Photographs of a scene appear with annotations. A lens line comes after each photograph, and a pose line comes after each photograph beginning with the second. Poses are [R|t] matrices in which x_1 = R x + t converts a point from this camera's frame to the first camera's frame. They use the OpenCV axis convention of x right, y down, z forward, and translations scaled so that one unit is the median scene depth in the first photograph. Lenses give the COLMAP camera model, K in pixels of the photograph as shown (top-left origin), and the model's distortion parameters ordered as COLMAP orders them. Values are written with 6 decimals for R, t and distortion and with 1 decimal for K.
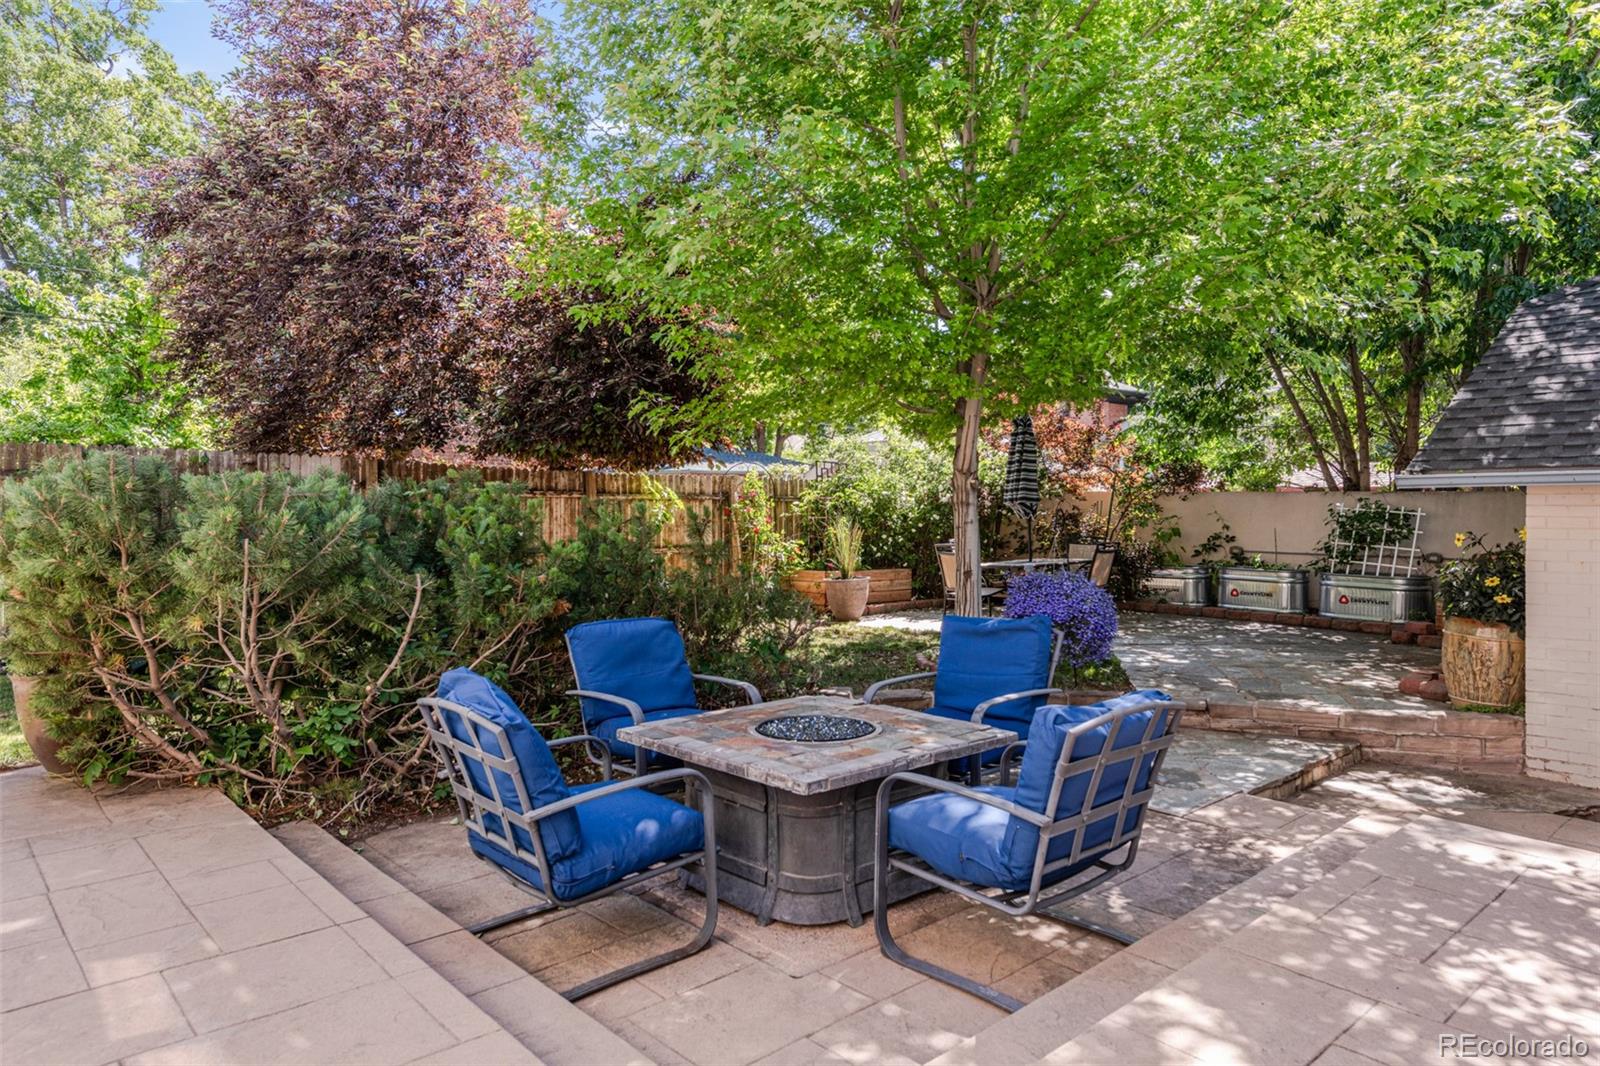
lens RADIAL K [[1015.5, 0, 800.0], [0, 1015.5, 533.0], [0, 0, 1]] dist [-0.000045, 0.000054]
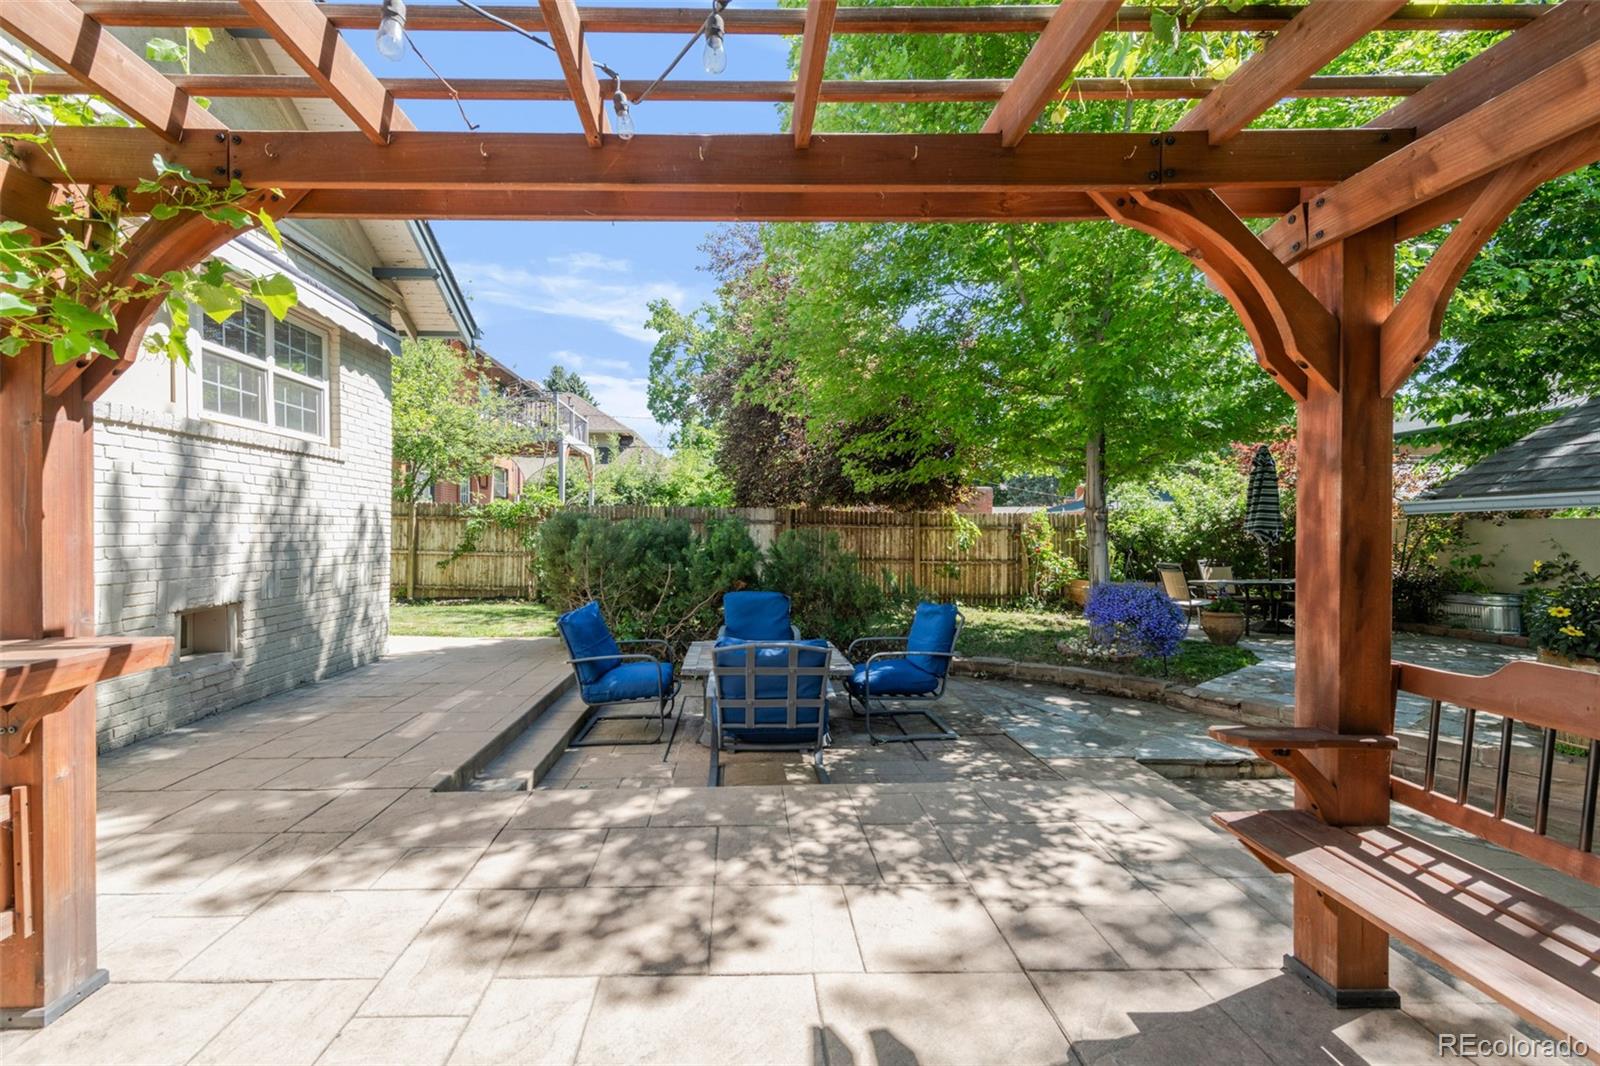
lens RADIAL K [[674.6, 0, 792.2], [0, 674.6, 552.2], [0, 0, 1]] dist [-0.000042, -0.000026]
pose [[0.755283, 0.015787, -0.655209, 0.321352], [-0.018082, 0.999831, 0.003246, 0.002772], [0.655149, 0.009396, 0.755441, 0.047991]]
